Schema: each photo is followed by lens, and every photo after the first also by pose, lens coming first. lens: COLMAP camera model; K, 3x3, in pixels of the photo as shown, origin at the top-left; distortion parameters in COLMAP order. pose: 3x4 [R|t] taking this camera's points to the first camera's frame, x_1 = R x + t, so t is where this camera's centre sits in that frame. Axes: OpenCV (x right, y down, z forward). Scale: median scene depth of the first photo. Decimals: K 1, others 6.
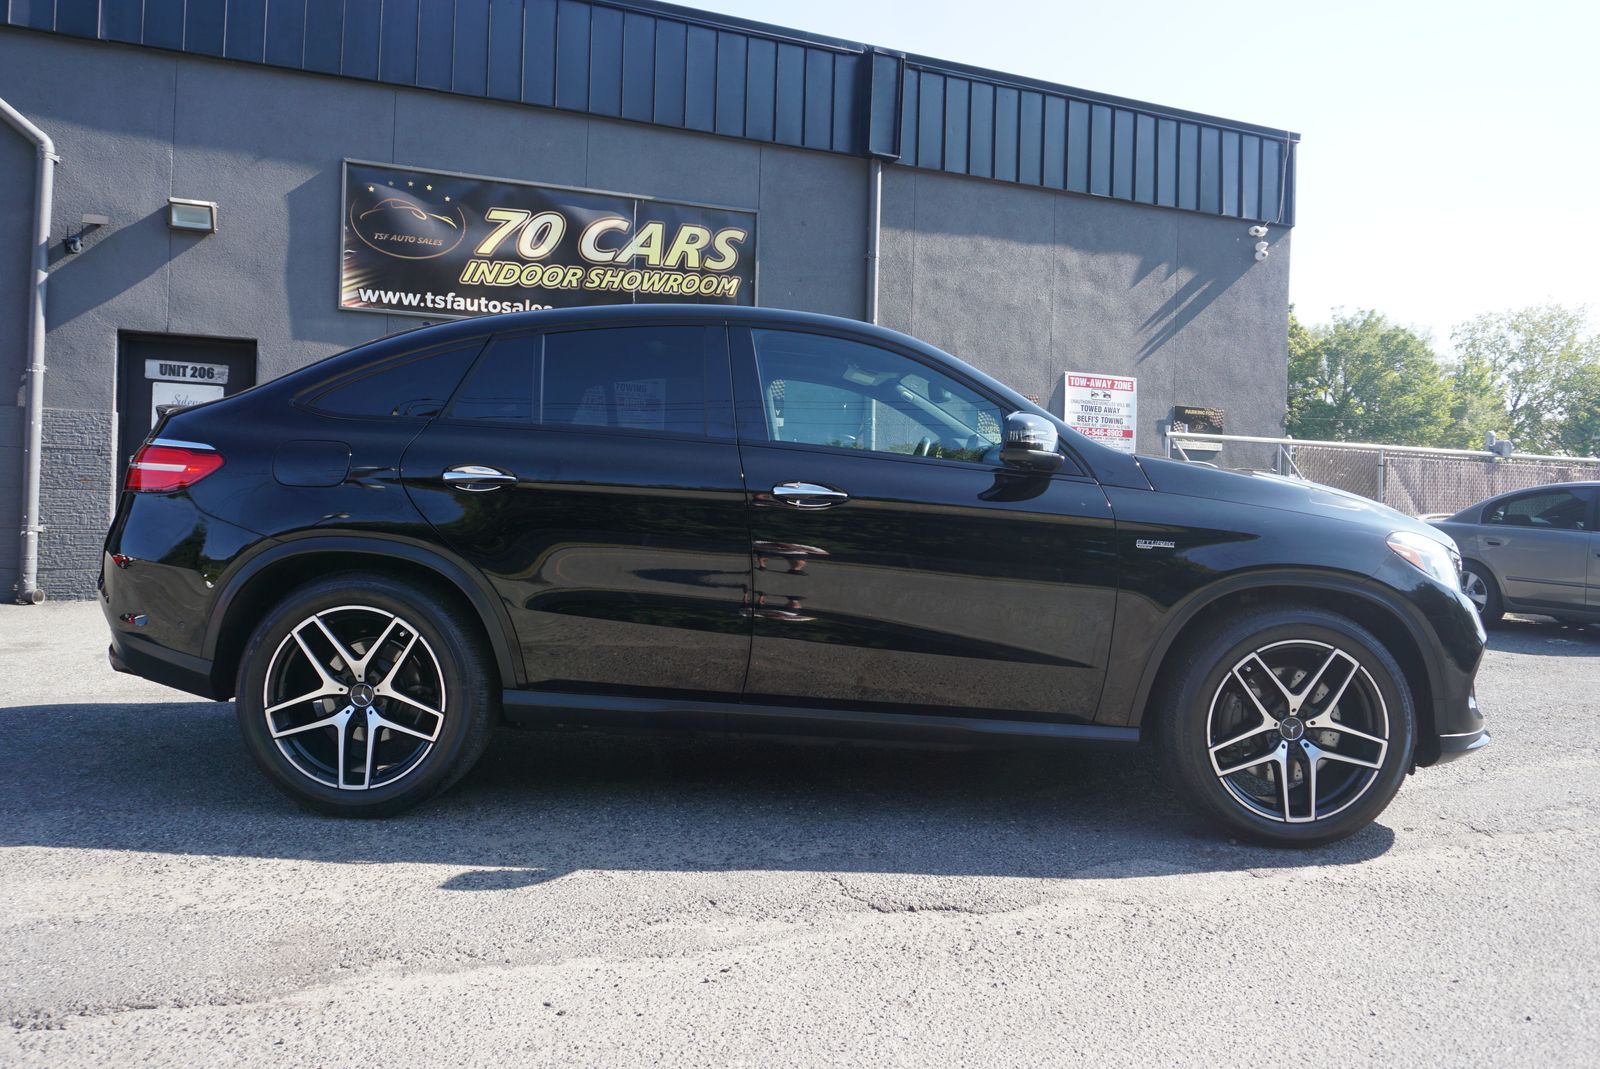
lens RADIAL K [[1171.8, 0, 766.2], [0, 1171.8, 534.1], [0, 0, 1]] dist [-0.006544, -0.003883]
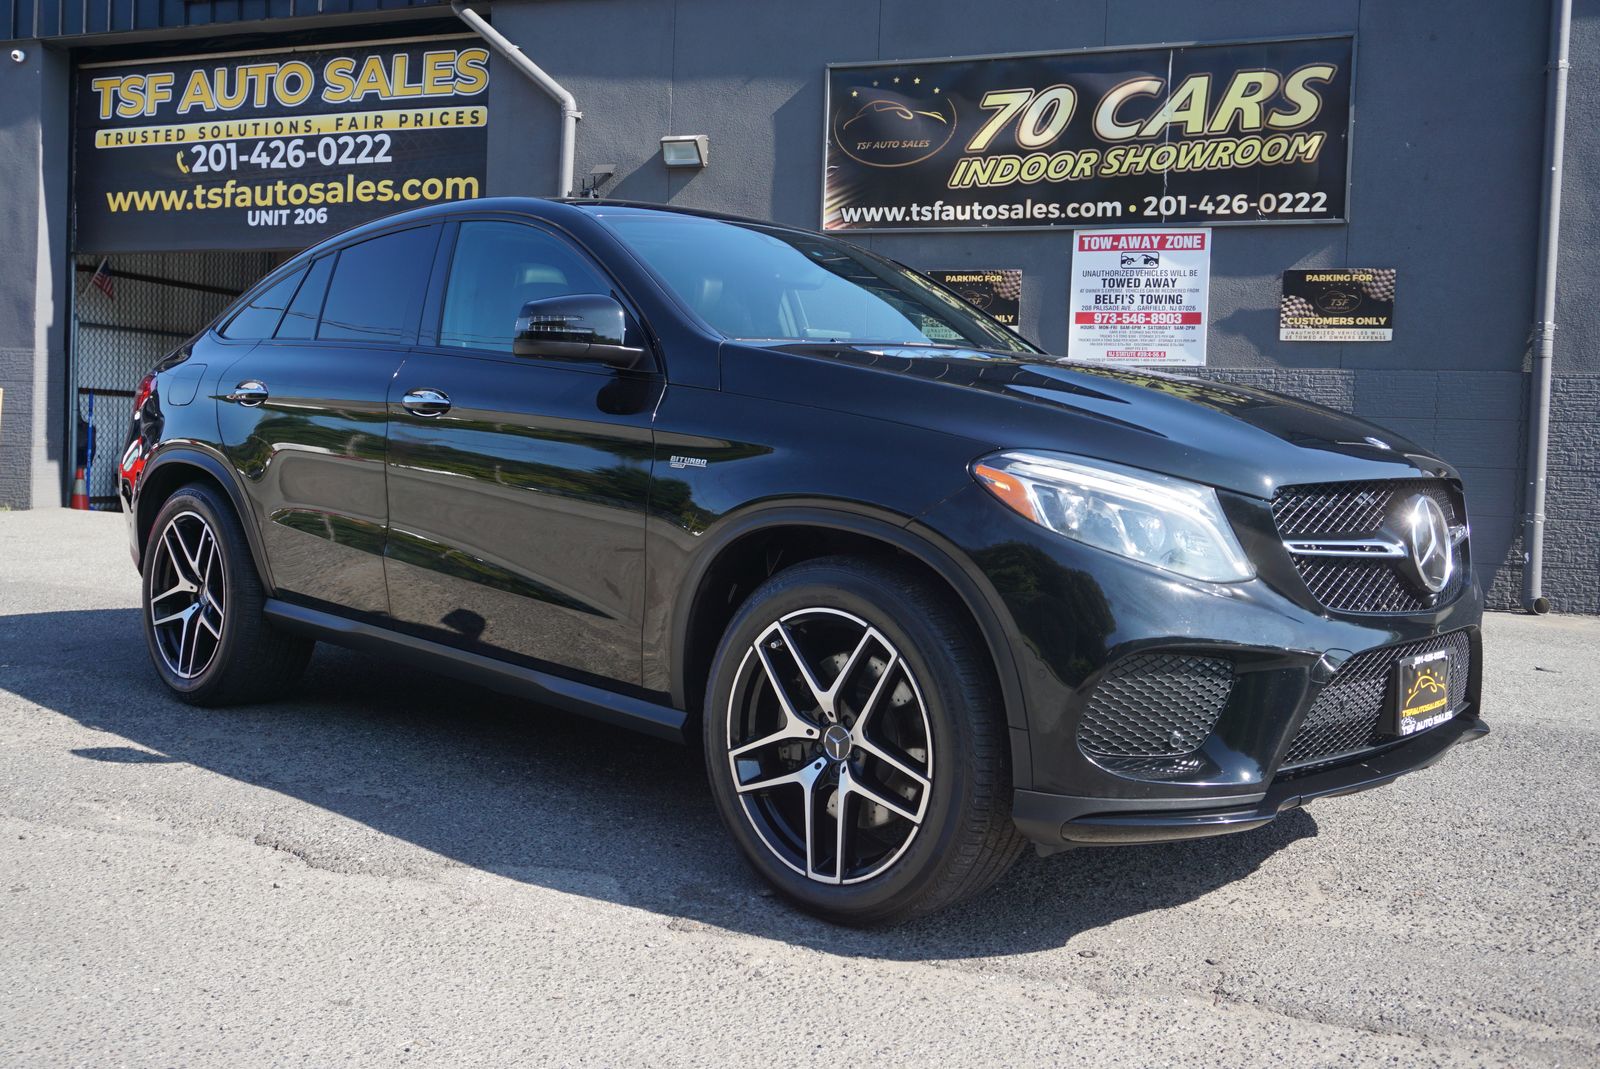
lens RADIAL K [[1492.9, 0, 800.0], [0, 1492.9, 534.5], [0, 0, 1]] dist [0.000722, -0.004886]
pose [[0.720434, 0.044262, -0.692109, 0.410120], [-0.037159, 0.998991, 0.025207, 0.011082], [0.692527, 0.007558, 0.721353, 0.150512]]
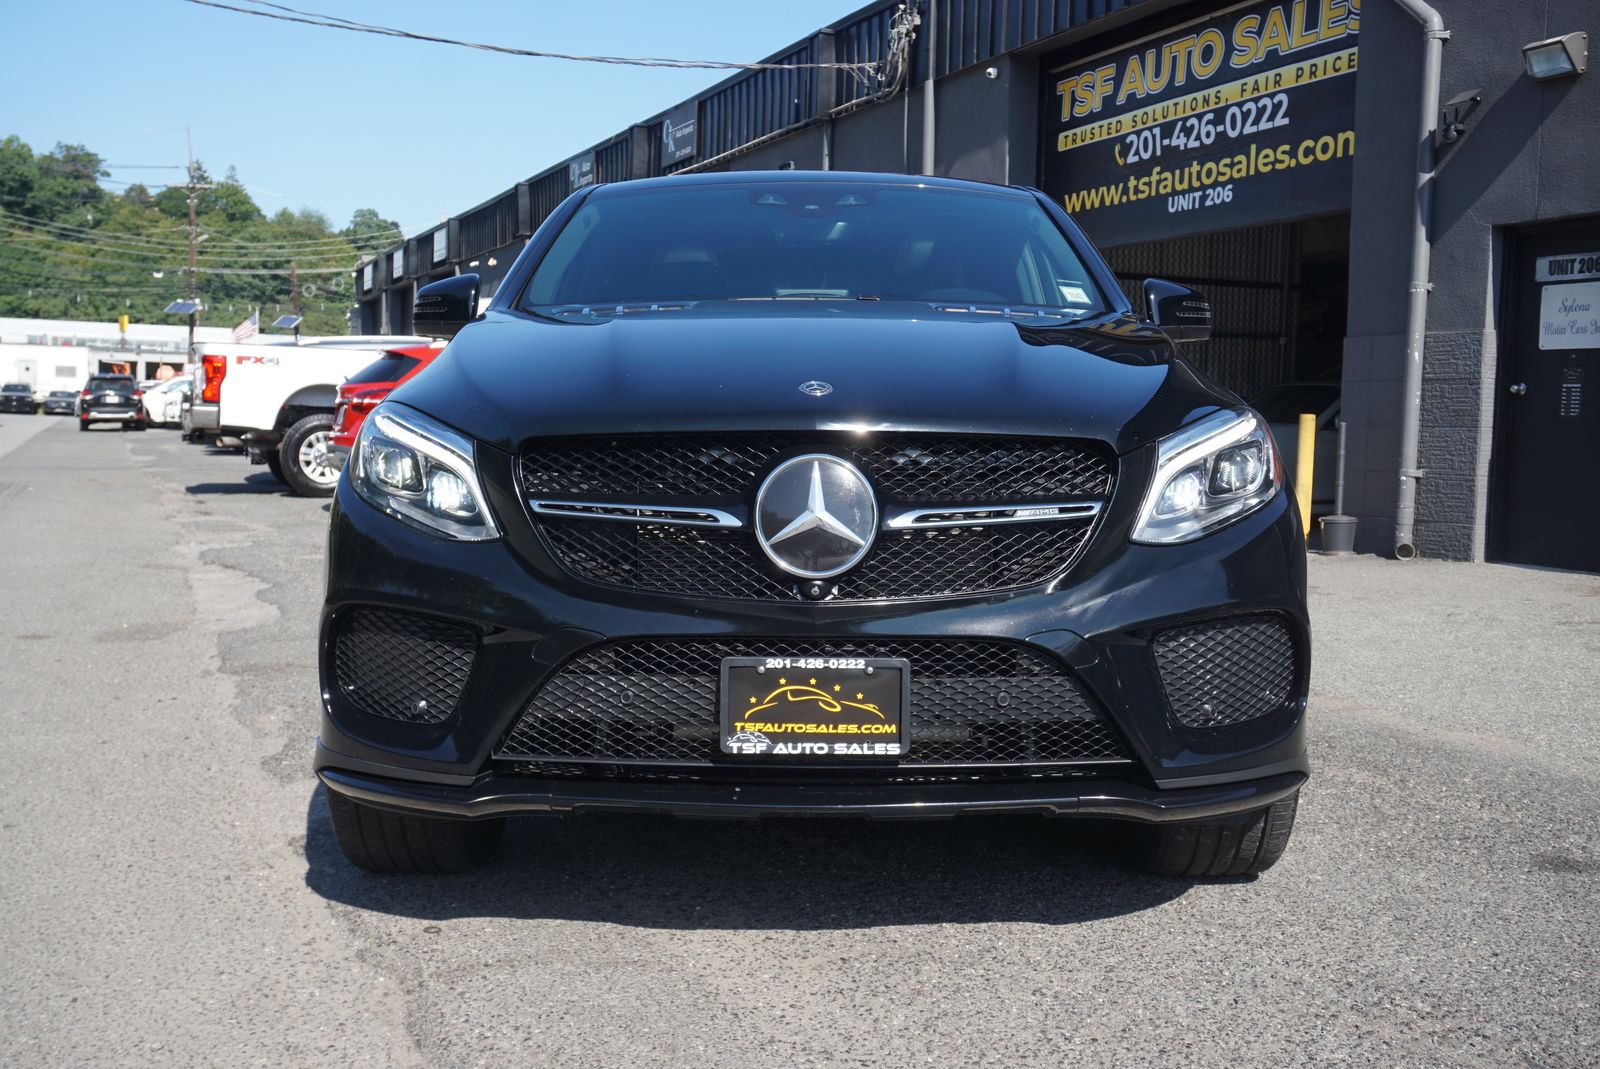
lens RADIAL K [[1725.0, 0, 800.0], [0, 1725.0, 534.5], [0, 0, 1]] dist [0.026180, -0.004605]
pose [[-0.035881, 0.044721, -0.998355, 0.585600], [-0.052463, 0.997536, 0.046570, 0.005491], [0.997978, 0.054047, -0.033447, 0.510129]]
